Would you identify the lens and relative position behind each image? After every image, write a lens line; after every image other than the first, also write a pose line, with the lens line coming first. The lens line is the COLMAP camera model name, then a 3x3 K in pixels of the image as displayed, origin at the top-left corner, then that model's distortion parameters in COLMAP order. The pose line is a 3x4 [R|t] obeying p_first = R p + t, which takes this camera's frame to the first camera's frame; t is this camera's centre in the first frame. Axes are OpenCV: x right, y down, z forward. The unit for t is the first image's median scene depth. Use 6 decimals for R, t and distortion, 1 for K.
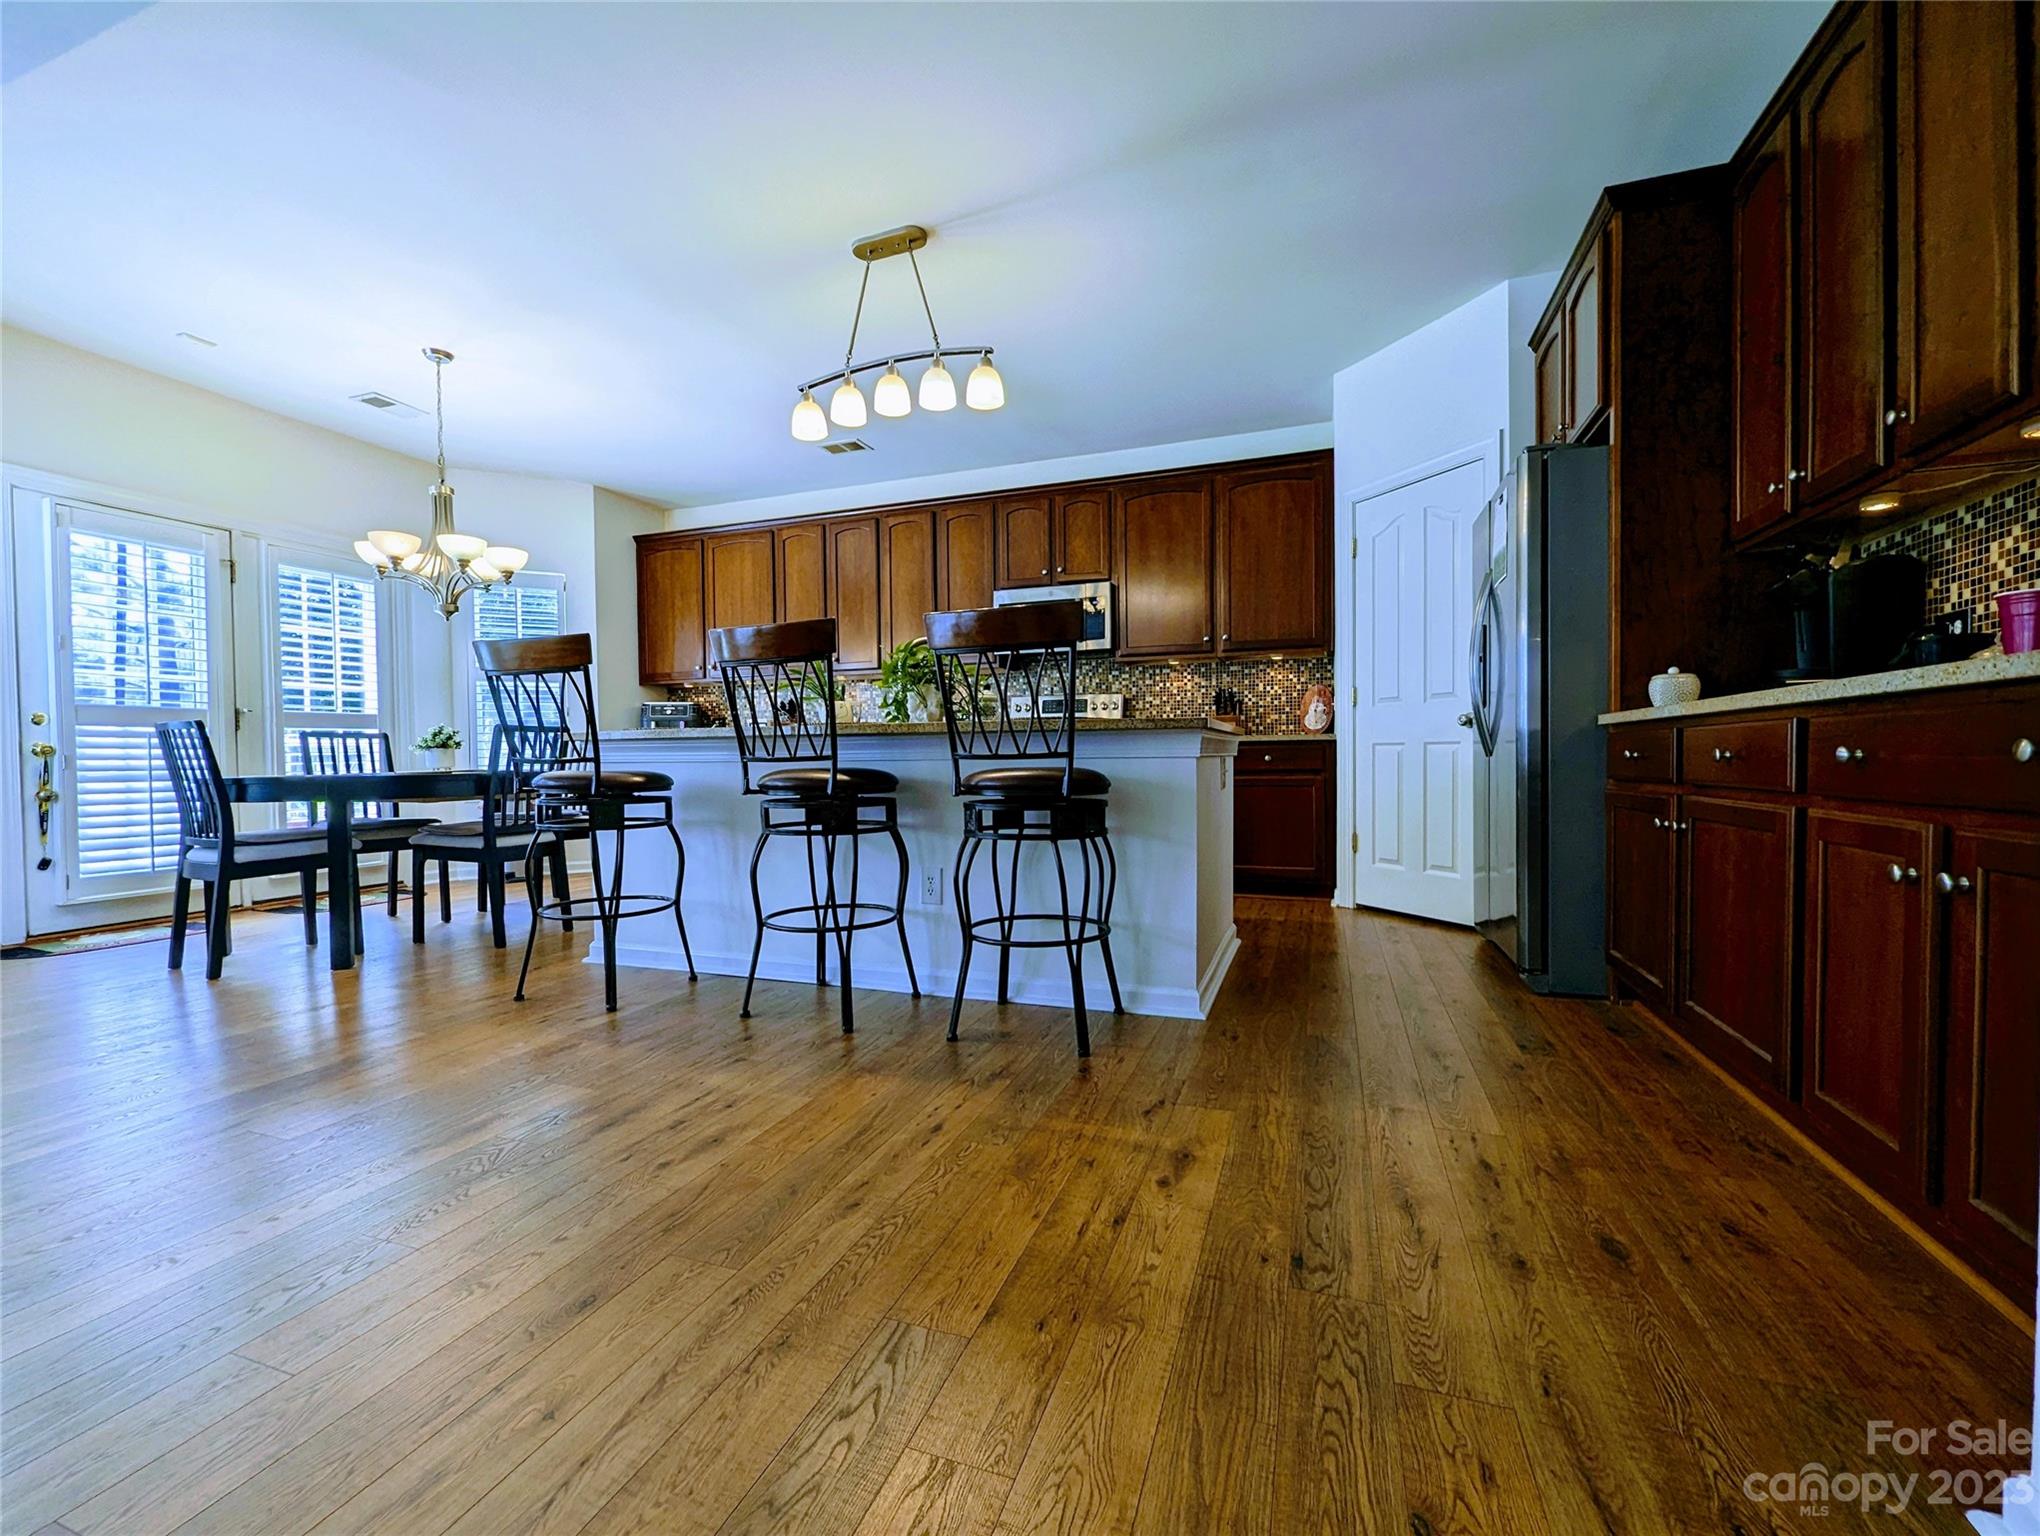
lens RADIAL K [[850.3, 0, 1020.8], [0, 850.3, 780.0], [0, 0, 1]] dist [0.000436, -0.000306]
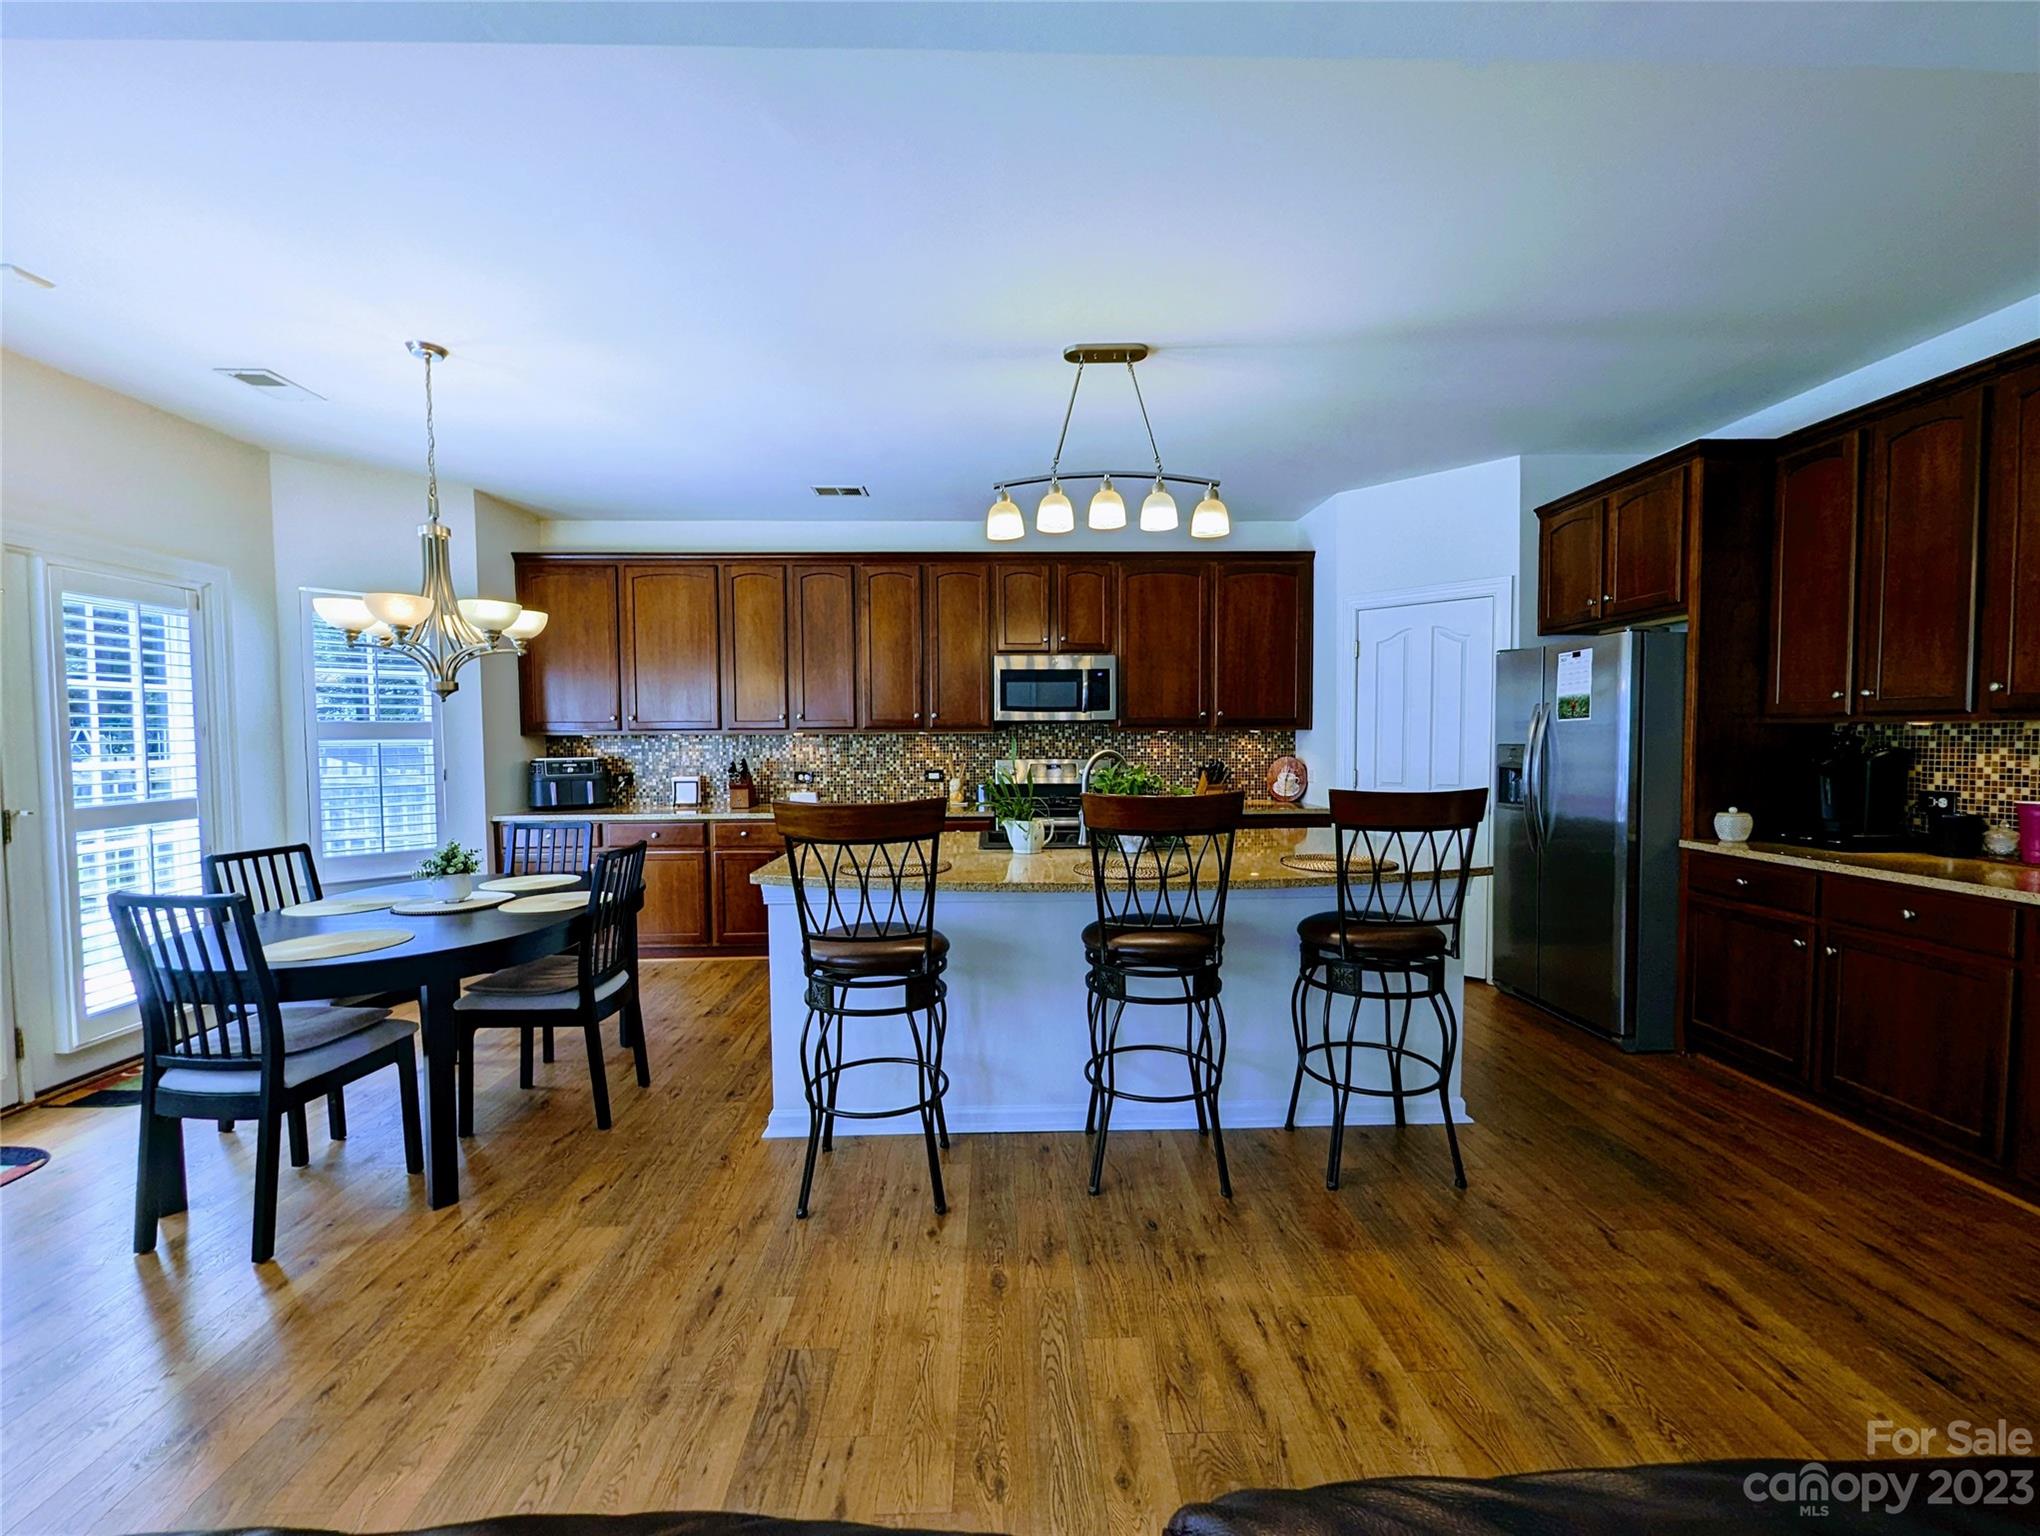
lens RADIAL K [[850.3, 0, 1020.8], [0, 850.3, 782.4], [0, 0, 1]] dist [0.000436, -0.000306]
pose [[0.930555, -0.016163, 0.365795, -0.590921], [0.007479, 0.999656, 0.025144, -0.163696], [-0.366076, -0.020662, 0.930356, 0.124114]]
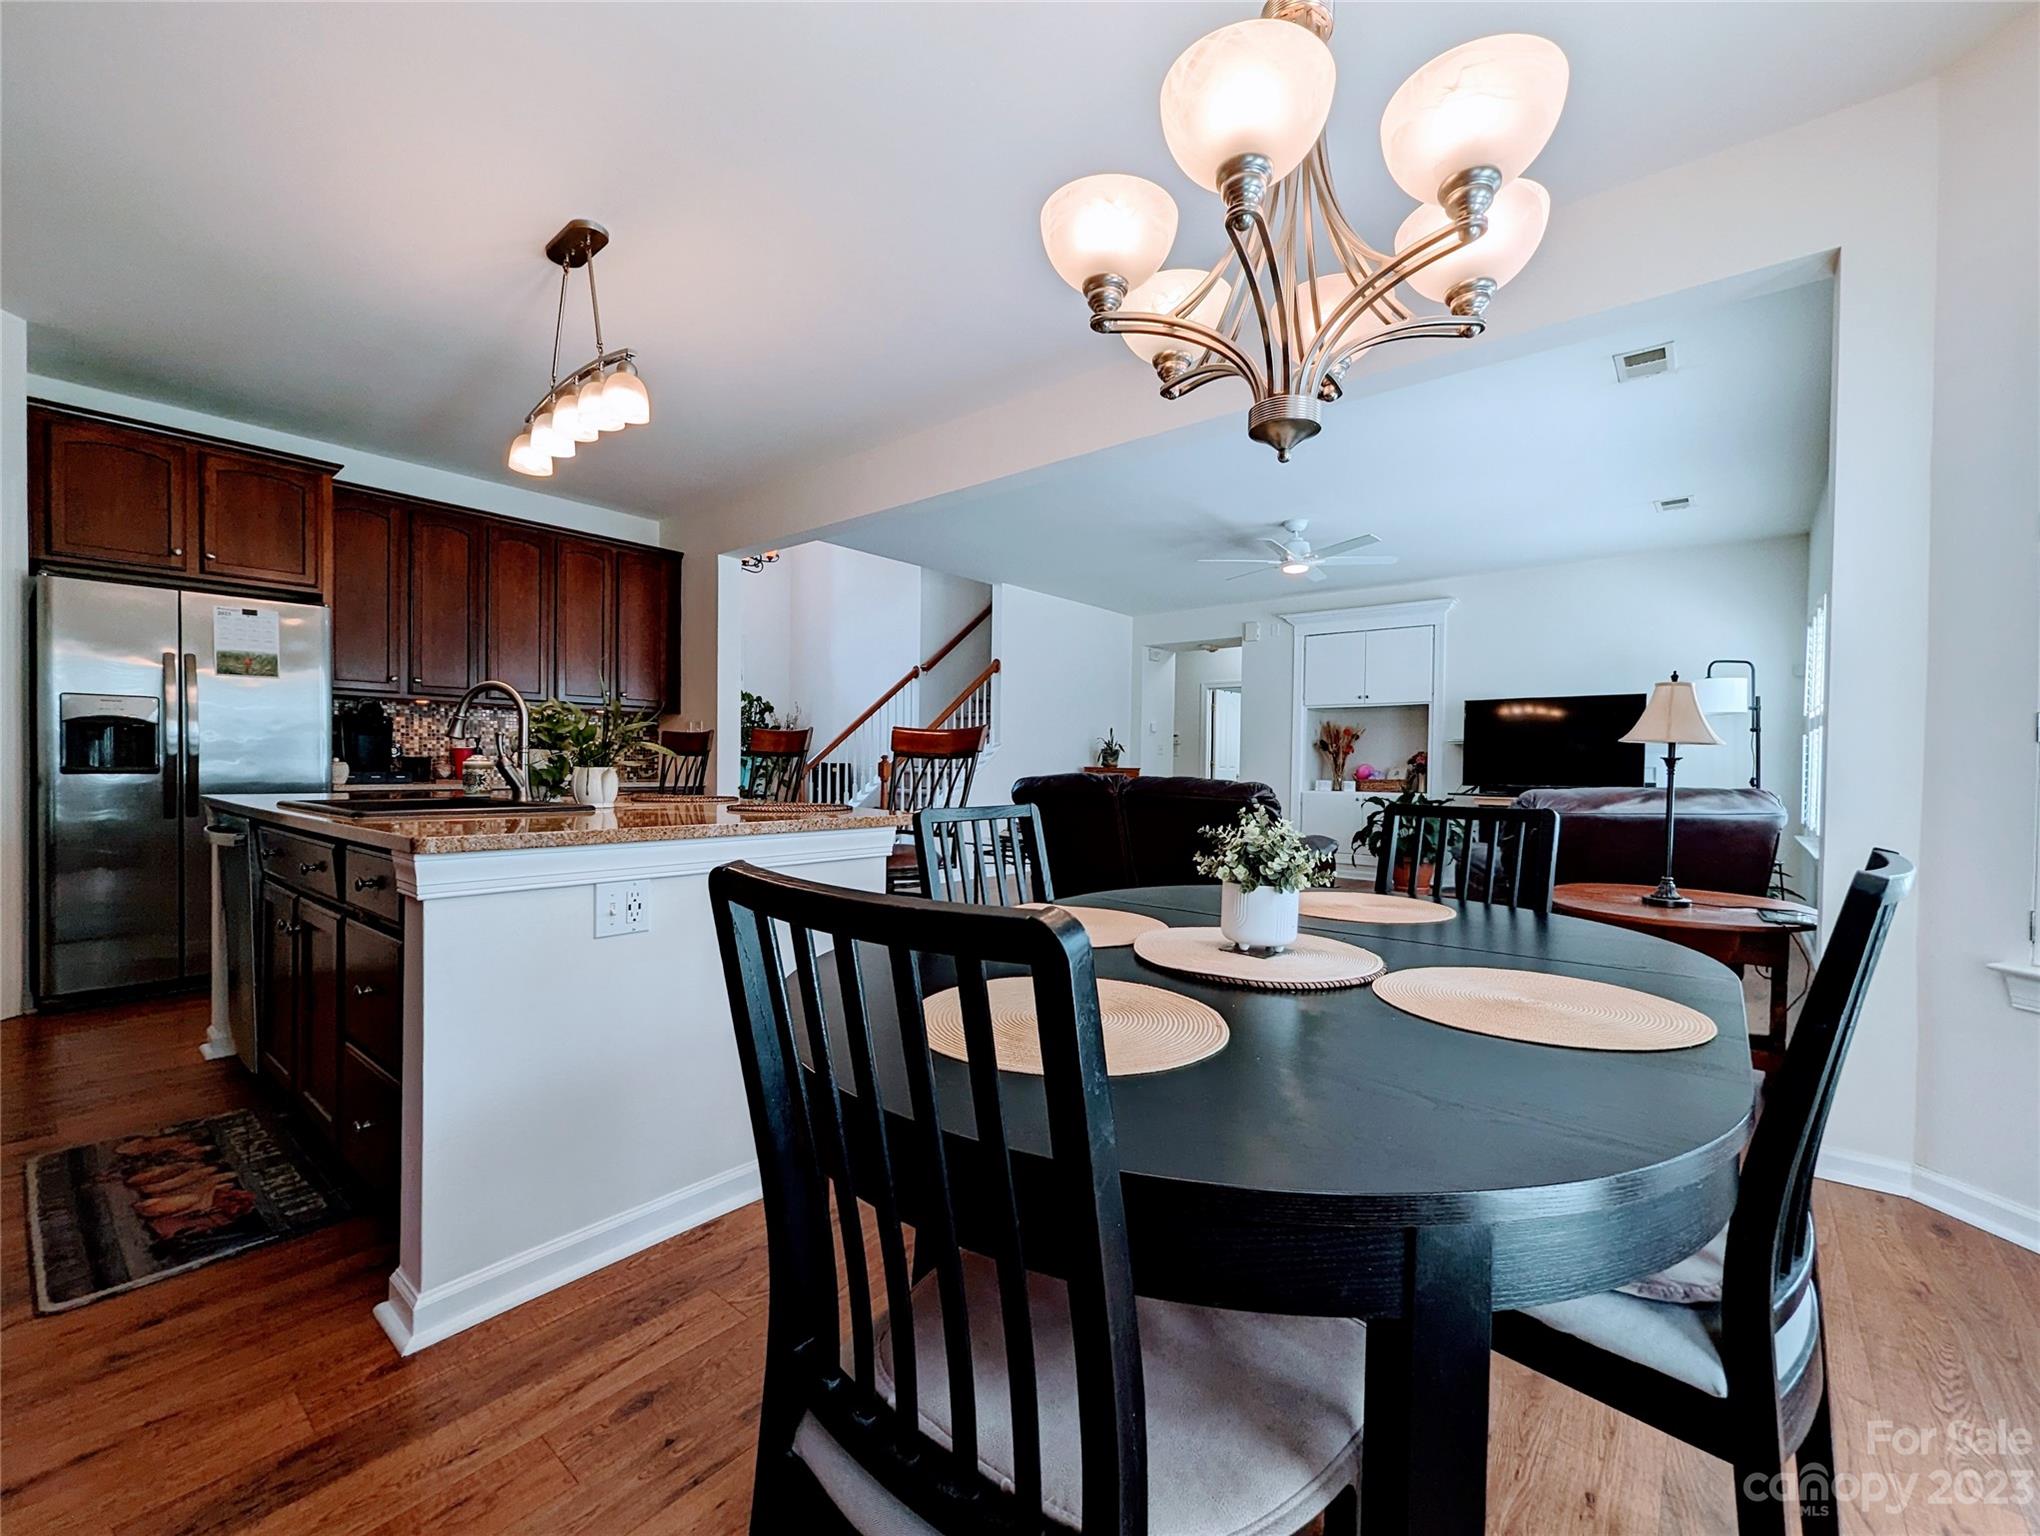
lens RADIAL K [[850.3, 0, 1011.2], [0, 850.3, 774.3], [0, 0, 1]] dist [0.000436, -0.000306]
pose [[-0.938244, -0.005786, 0.345926, -0.850291], [0.005923, 0.999445, 0.032781, -0.112063], [-0.345924, 0.032806, -0.937689, 1.664260]]
